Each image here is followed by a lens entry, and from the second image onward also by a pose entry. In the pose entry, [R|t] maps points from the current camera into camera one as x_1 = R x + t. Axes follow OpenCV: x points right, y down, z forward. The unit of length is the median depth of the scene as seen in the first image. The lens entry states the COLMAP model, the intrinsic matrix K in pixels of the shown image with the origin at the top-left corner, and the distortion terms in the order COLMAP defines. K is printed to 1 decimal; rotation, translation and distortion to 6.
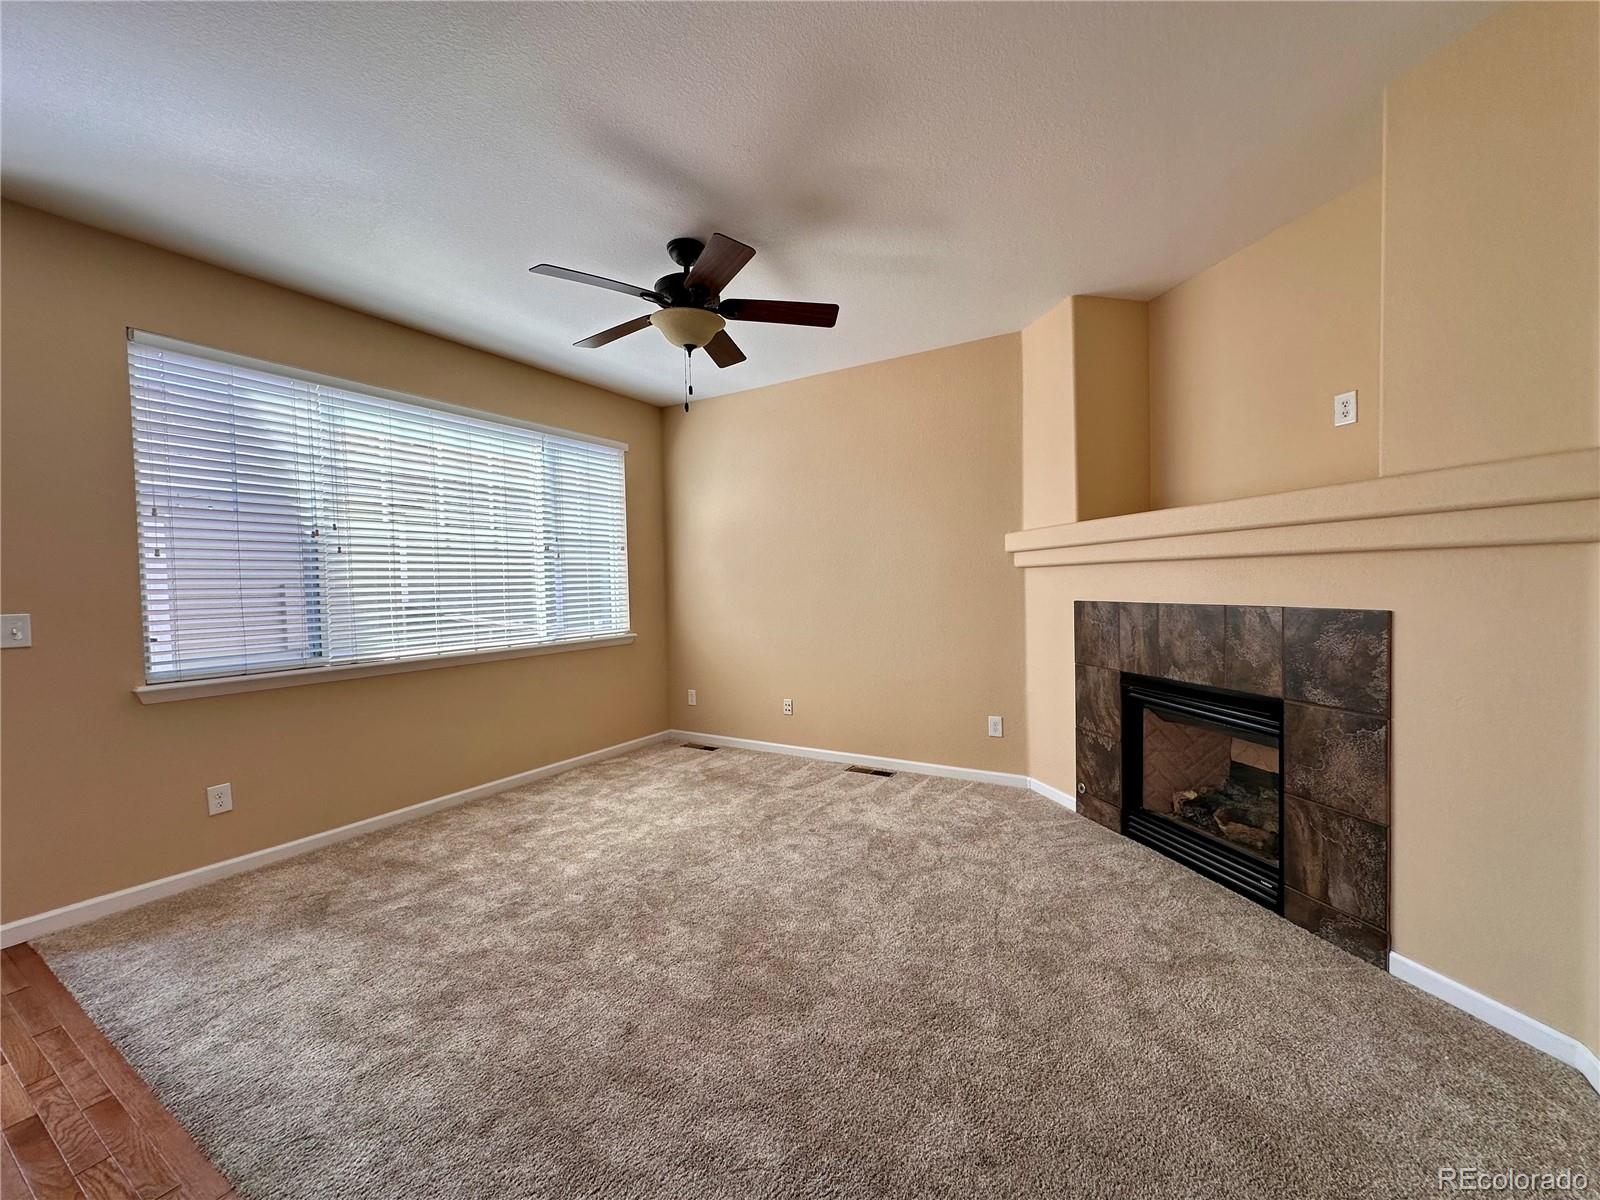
lens RADIAL K [[645.5, 0, 804.6], [0, 645.5, 602.3], [0, 0, 1]] dist [0.000459, 0.000167]
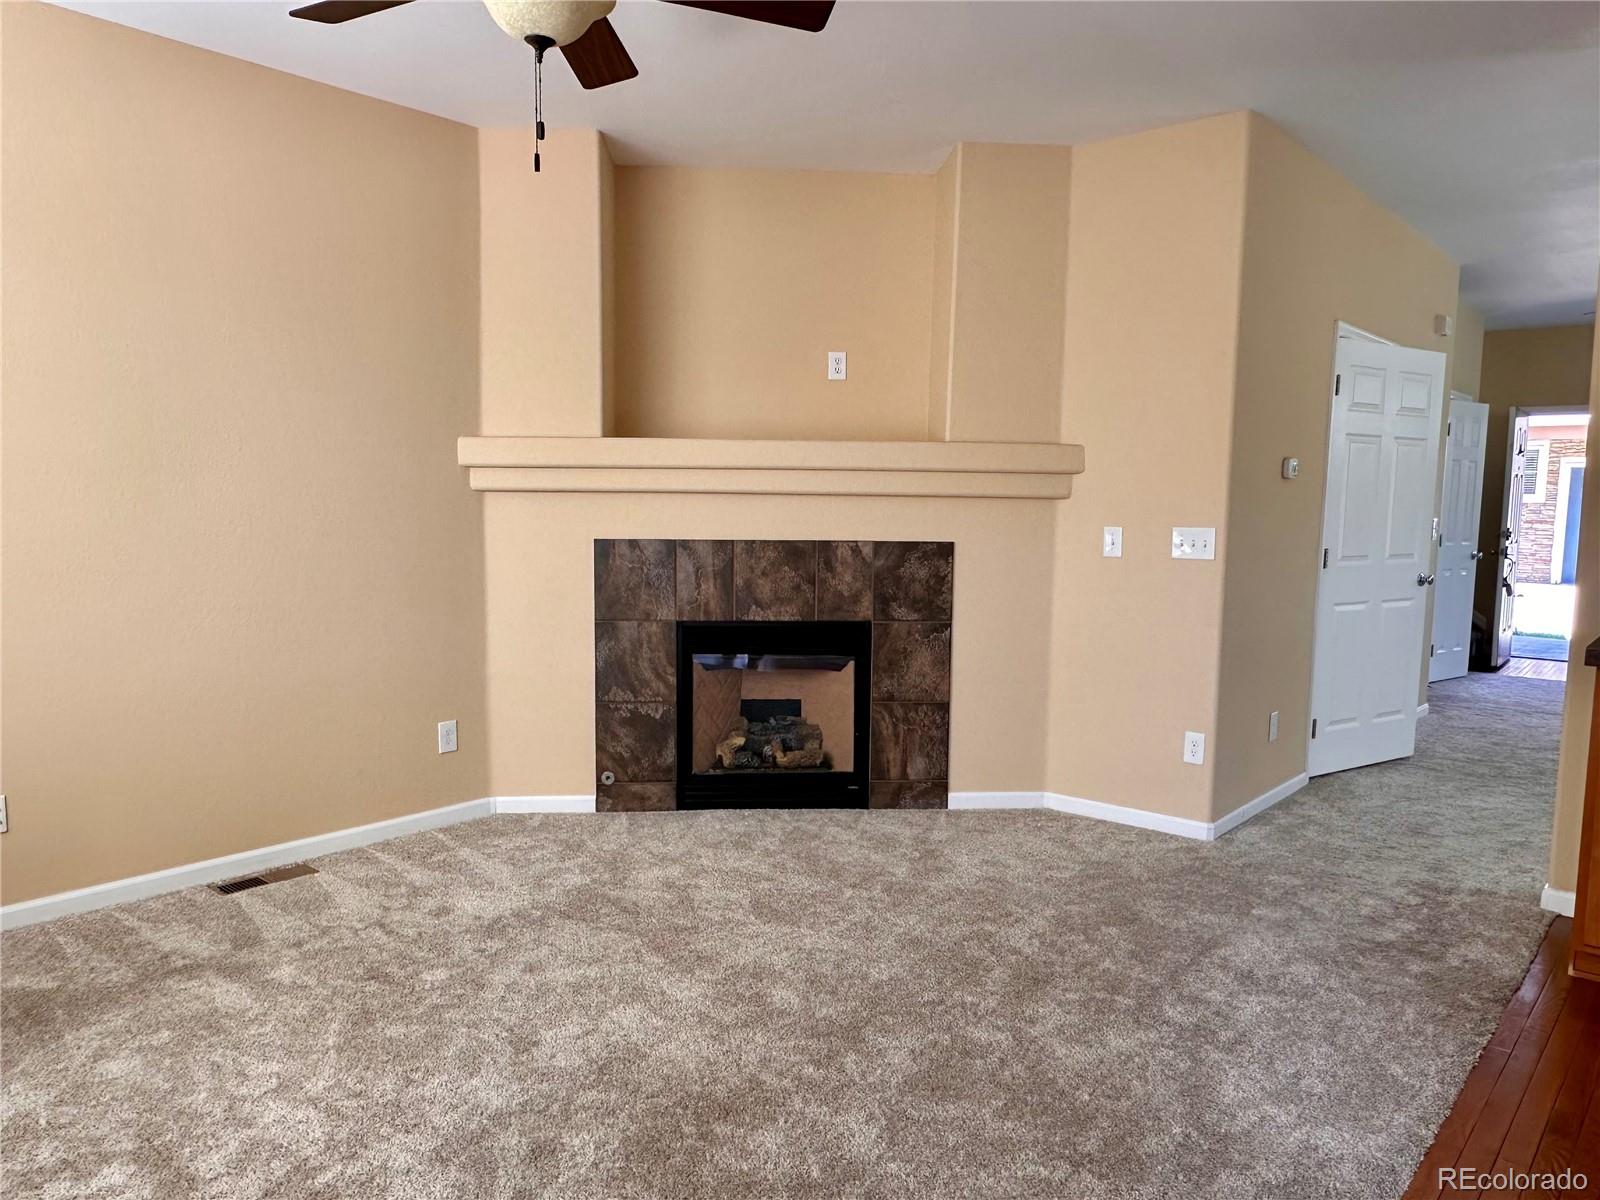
lens RADIAL K [[1132.8, 0, 799.5], [0, 1132.8, 602.8], [0, 0, 1]] dist [-0.000918, 0.001492]
pose [[0.180011, -0.074536, 0.980837, -1.055394], [0.014505, 0.997218, 0.073119, -0.026635], [-0.983558, 0.001065, 0.180591, 0.638364]]
